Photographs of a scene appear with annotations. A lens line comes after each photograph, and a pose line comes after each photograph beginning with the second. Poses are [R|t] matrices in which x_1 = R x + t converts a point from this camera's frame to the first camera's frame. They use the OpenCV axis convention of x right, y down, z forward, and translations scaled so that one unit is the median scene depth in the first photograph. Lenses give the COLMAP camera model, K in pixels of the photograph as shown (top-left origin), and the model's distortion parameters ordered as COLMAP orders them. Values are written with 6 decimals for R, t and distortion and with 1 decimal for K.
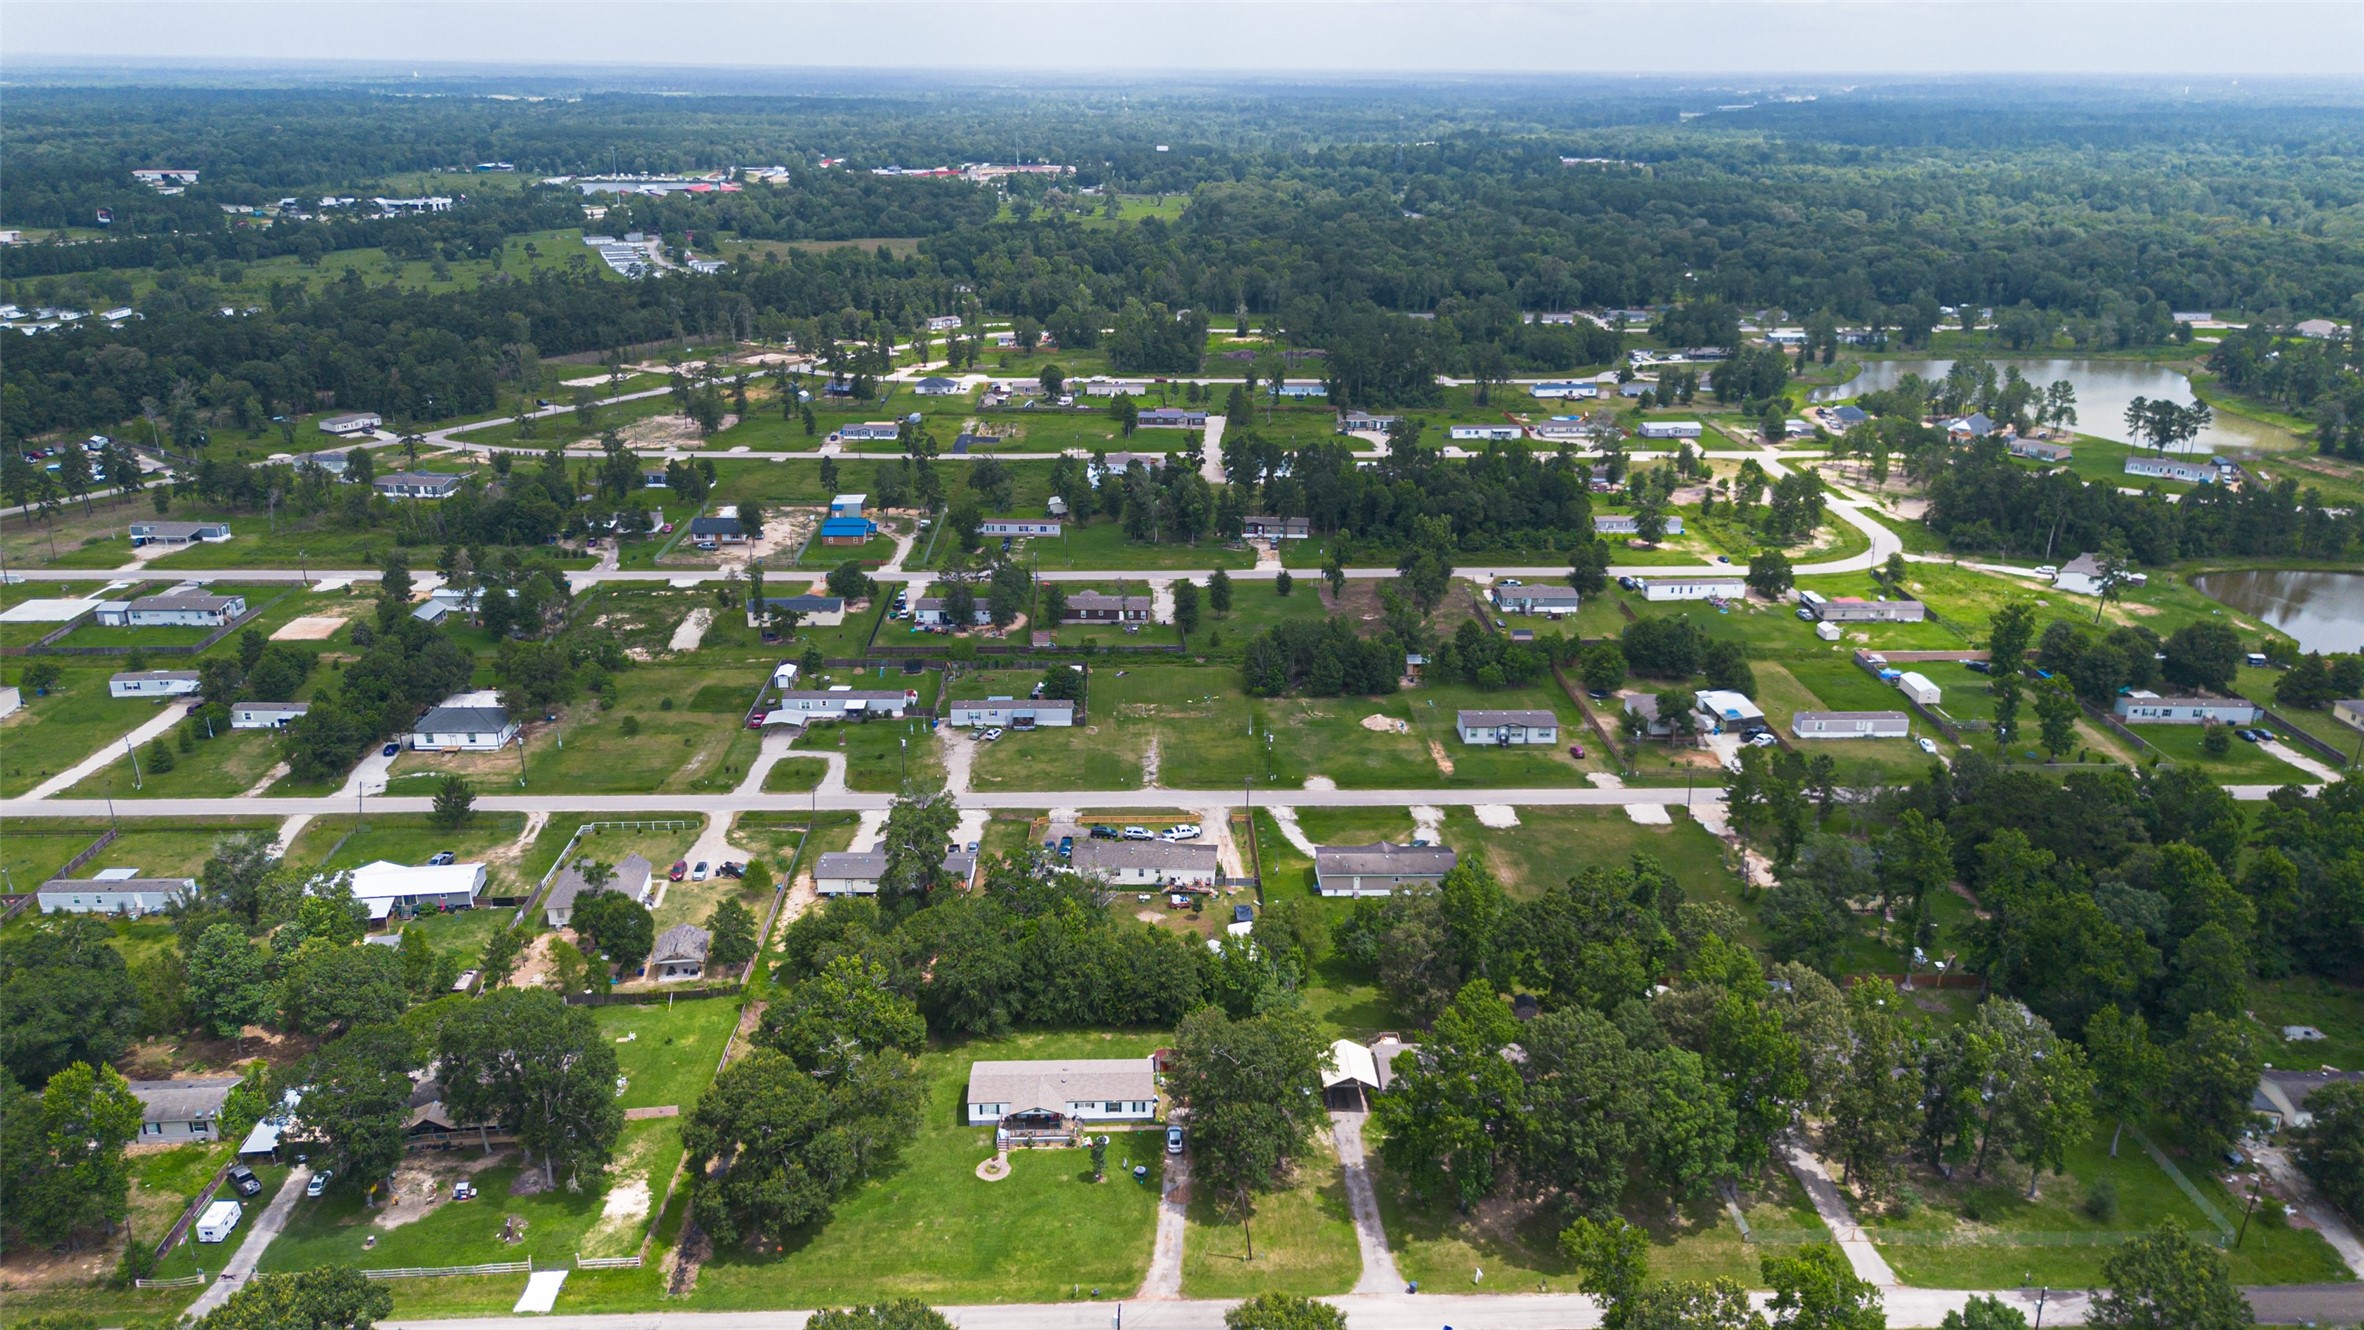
lens RADIAL K [[1673.0, 0, 1182.2], [0, 1673.0, 669.1], [0, 0, 1]] dist [0.076030, -0.072735]
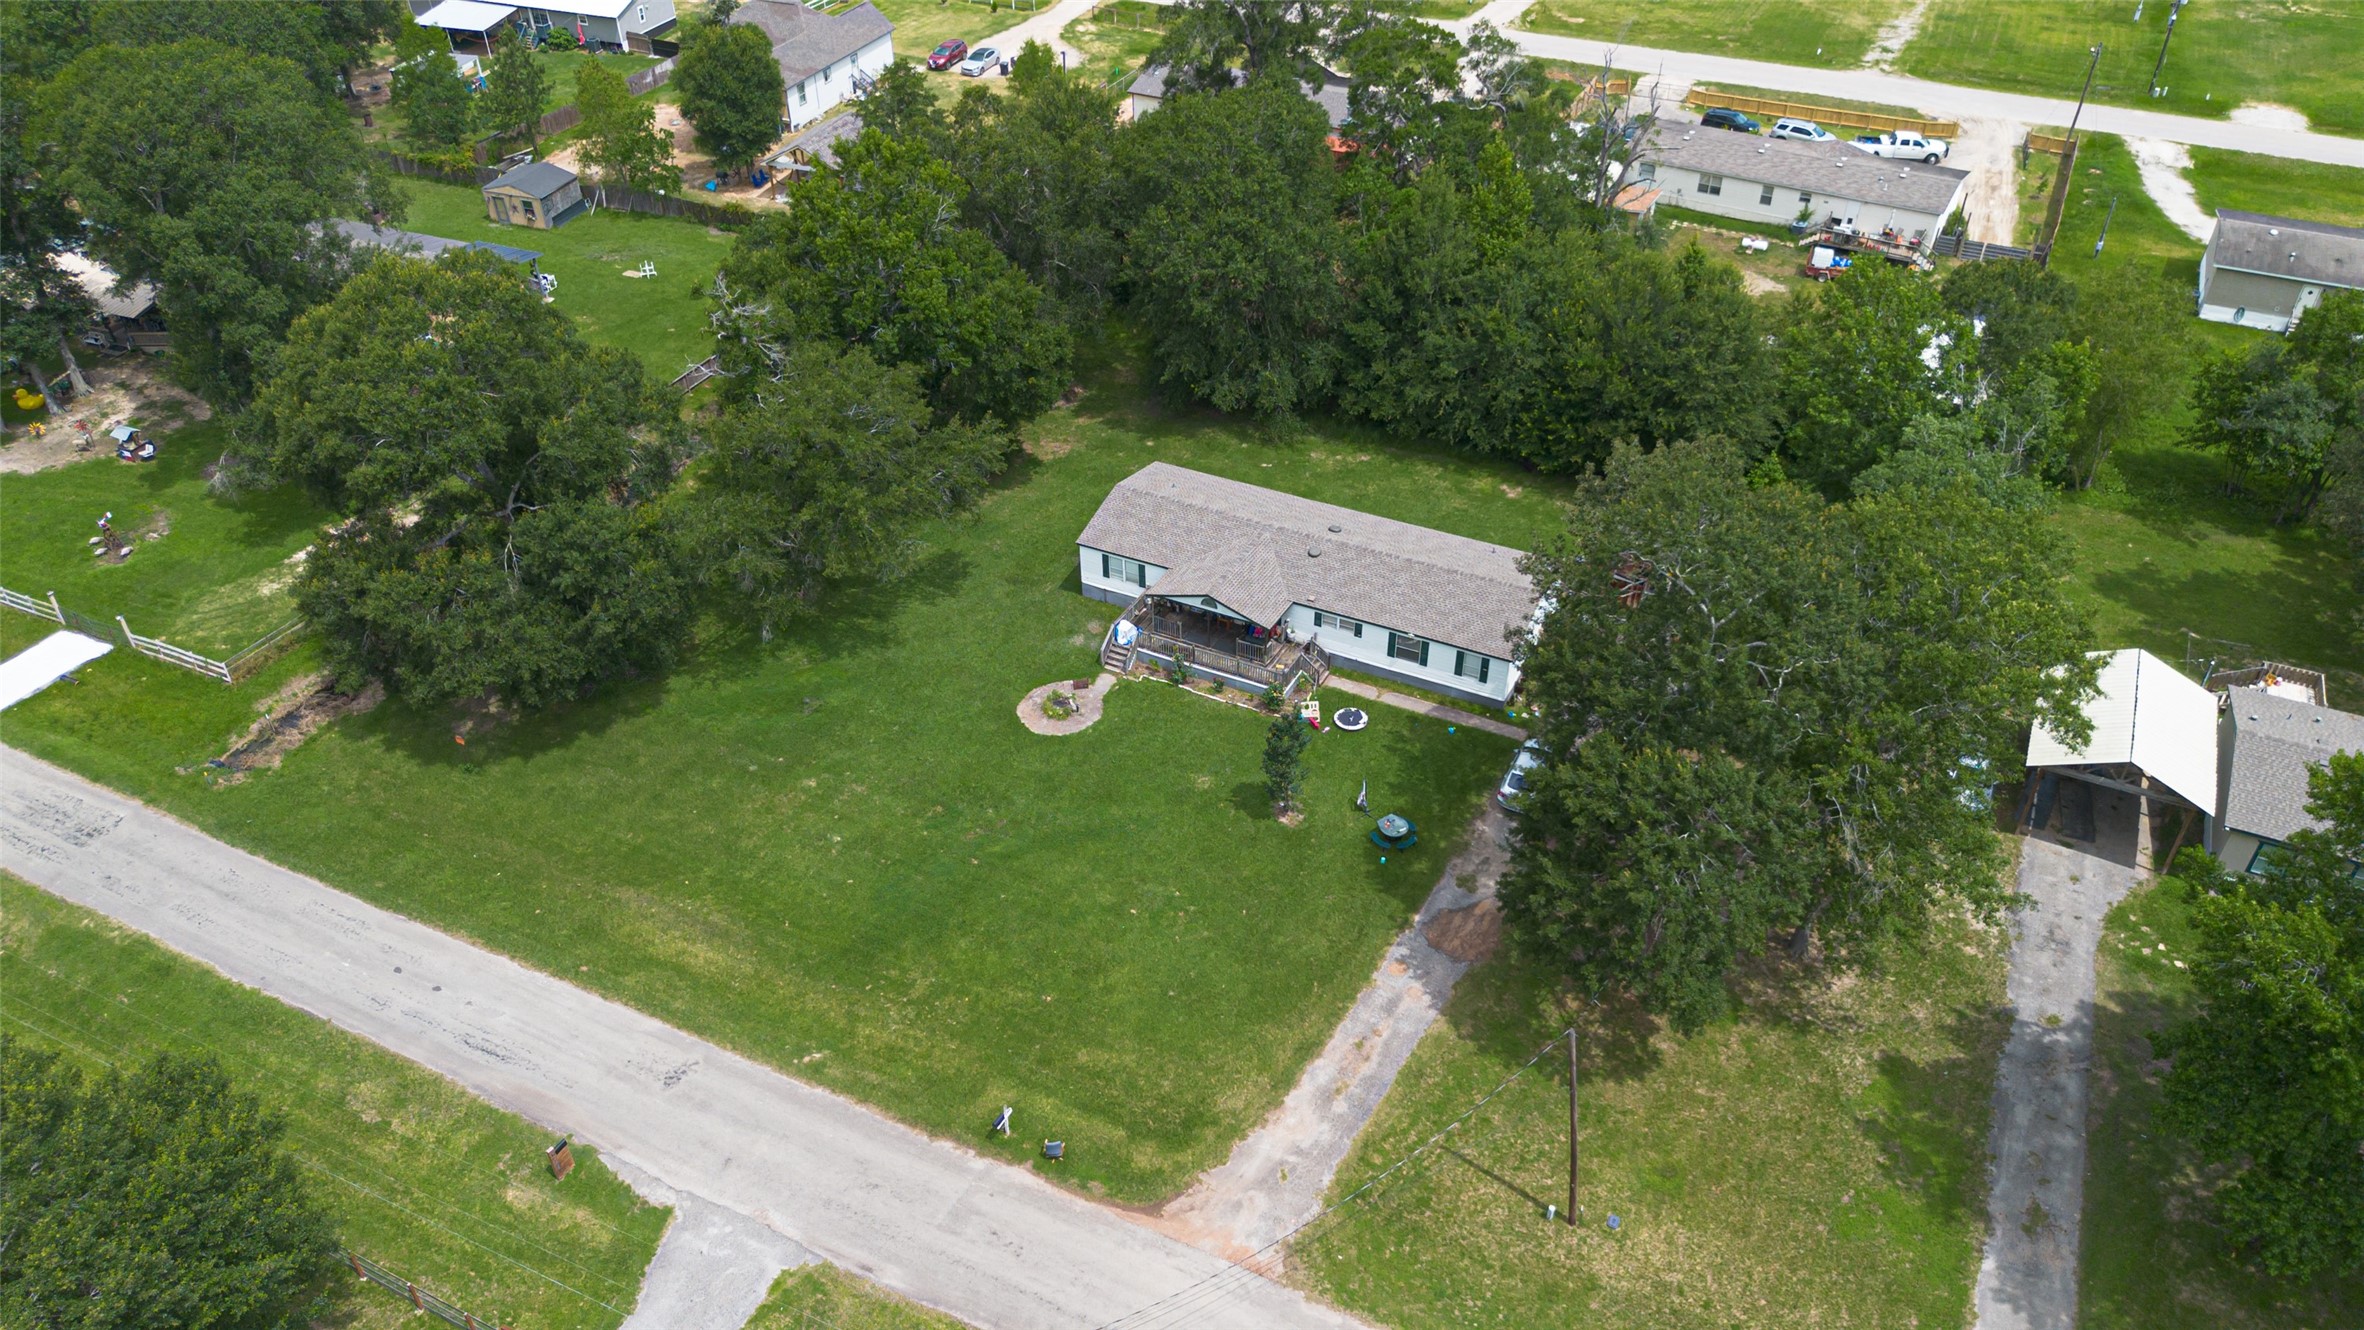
lens RADIAL K [[1673.0, 0, 1182.2], [0, 1673.0, 669.1], [0, 0, 1]] dist [0.076030, -0.072735]
pose [[0.881130, 0.277356, -0.382992, 0.043021], [-0.149731, 0.931895, 0.330383, 0.103205], [0.448542, -0.233765, 0.862649, 0.455180]]
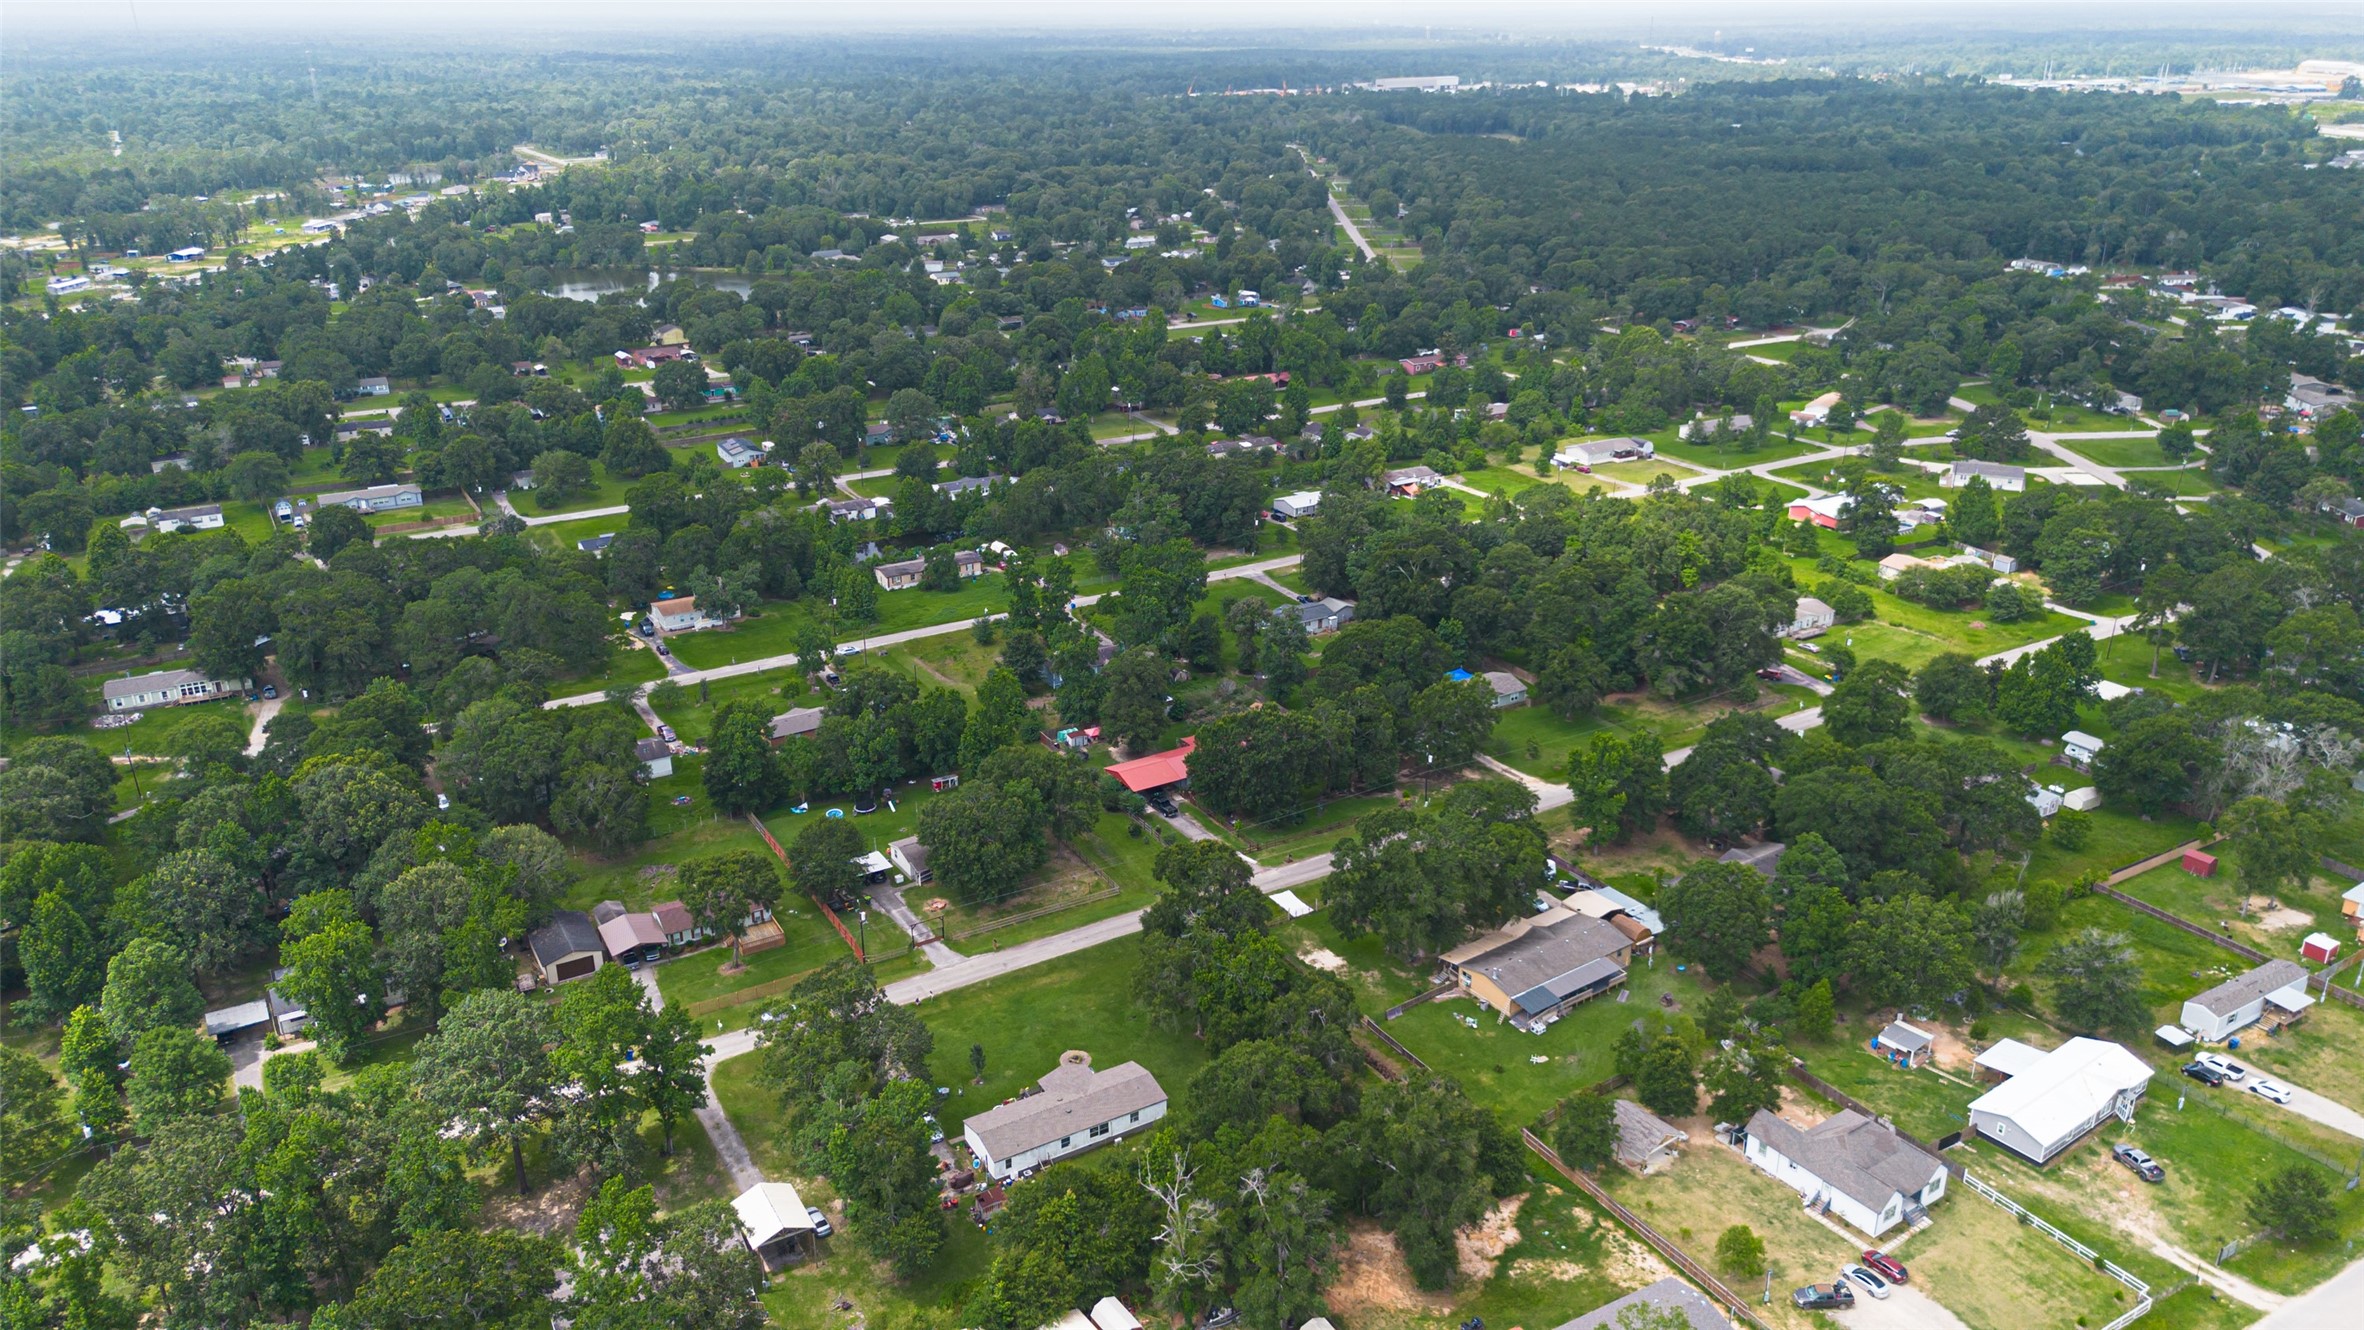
lens RADIAL K [[1673.0, 0, 1182.2], [0, 1673.0, 669.1], [0, 0, 1]] dist [0.076030, -0.072735]
pose [[-0.876925, 0.176984, -0.446855, 0.180239], [-0.161207, 0.767566, 0.620367, -0.390903], [0.452786, 0.616052, -0.644566, 1.065630]]
